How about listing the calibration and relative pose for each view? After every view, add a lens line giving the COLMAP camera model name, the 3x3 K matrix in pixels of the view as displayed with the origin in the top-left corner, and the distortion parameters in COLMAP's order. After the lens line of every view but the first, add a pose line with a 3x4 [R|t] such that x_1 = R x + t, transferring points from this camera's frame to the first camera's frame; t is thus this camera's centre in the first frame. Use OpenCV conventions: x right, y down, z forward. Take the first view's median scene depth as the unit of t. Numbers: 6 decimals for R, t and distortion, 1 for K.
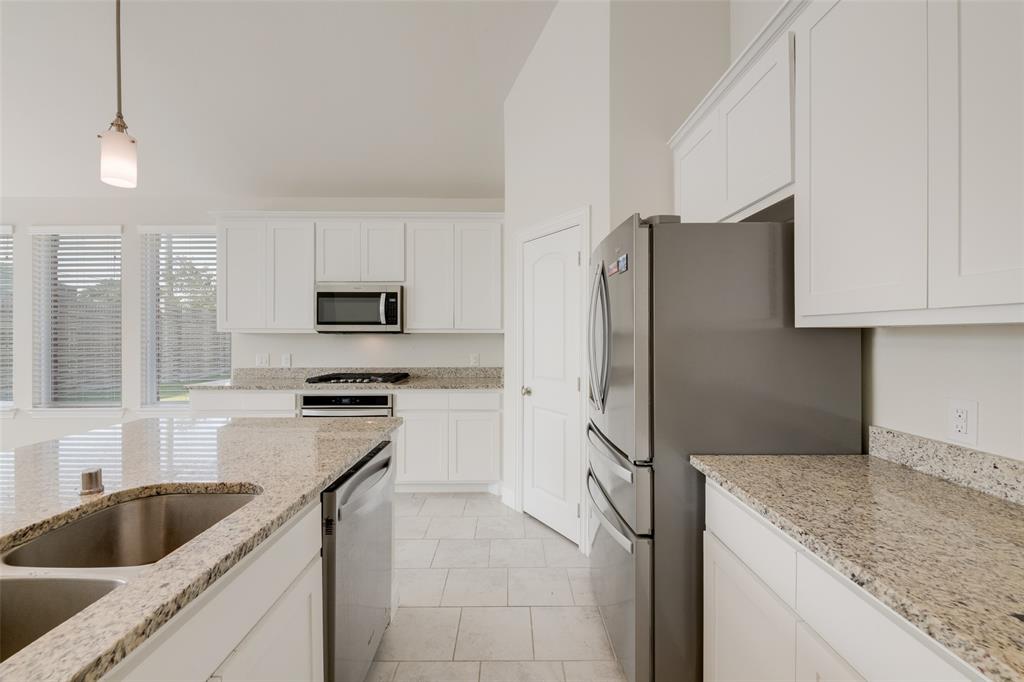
lens RADIAL K [[414.6, 0, 509.1], [0, 414.6, 331.6], [0, 0, 1]] dist [-0.000835, -0.000198]
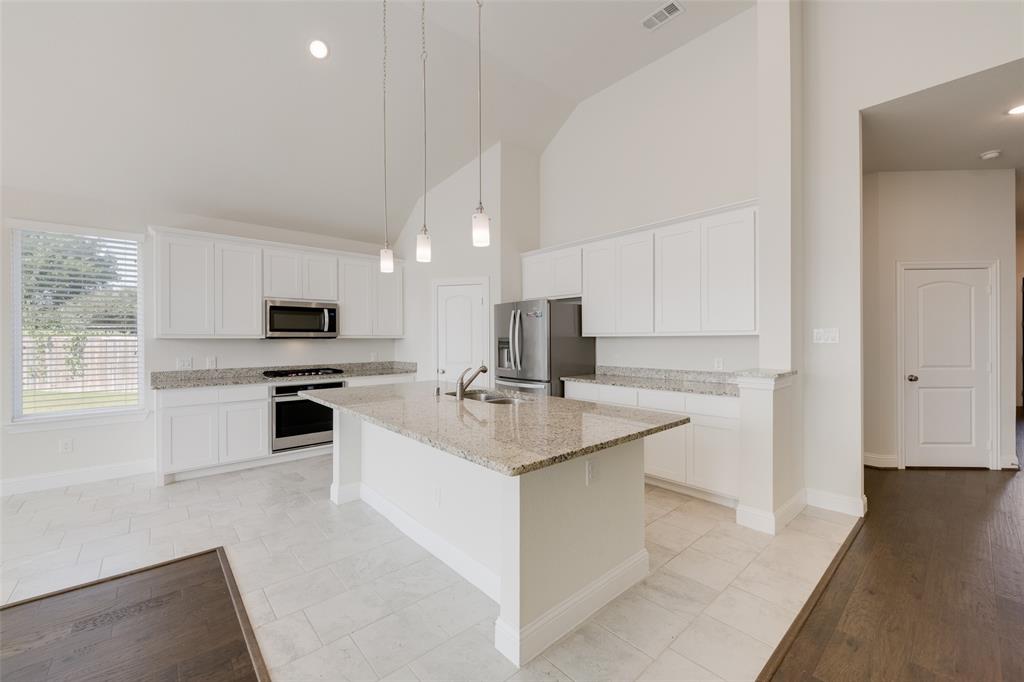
lens RADIAL K [[408.4, 0, 513.8], [0, 408.4, 335.5], [0, 0, 1]] dist [0.000561, -0.000774]
pose [[0.742664, 0.005355, 0.669643, -0.796785], [-0.002379, 0.999983, -0.005359, 0.000382], [-0.669660, 0.002386, 0.742664, -0.442233]]
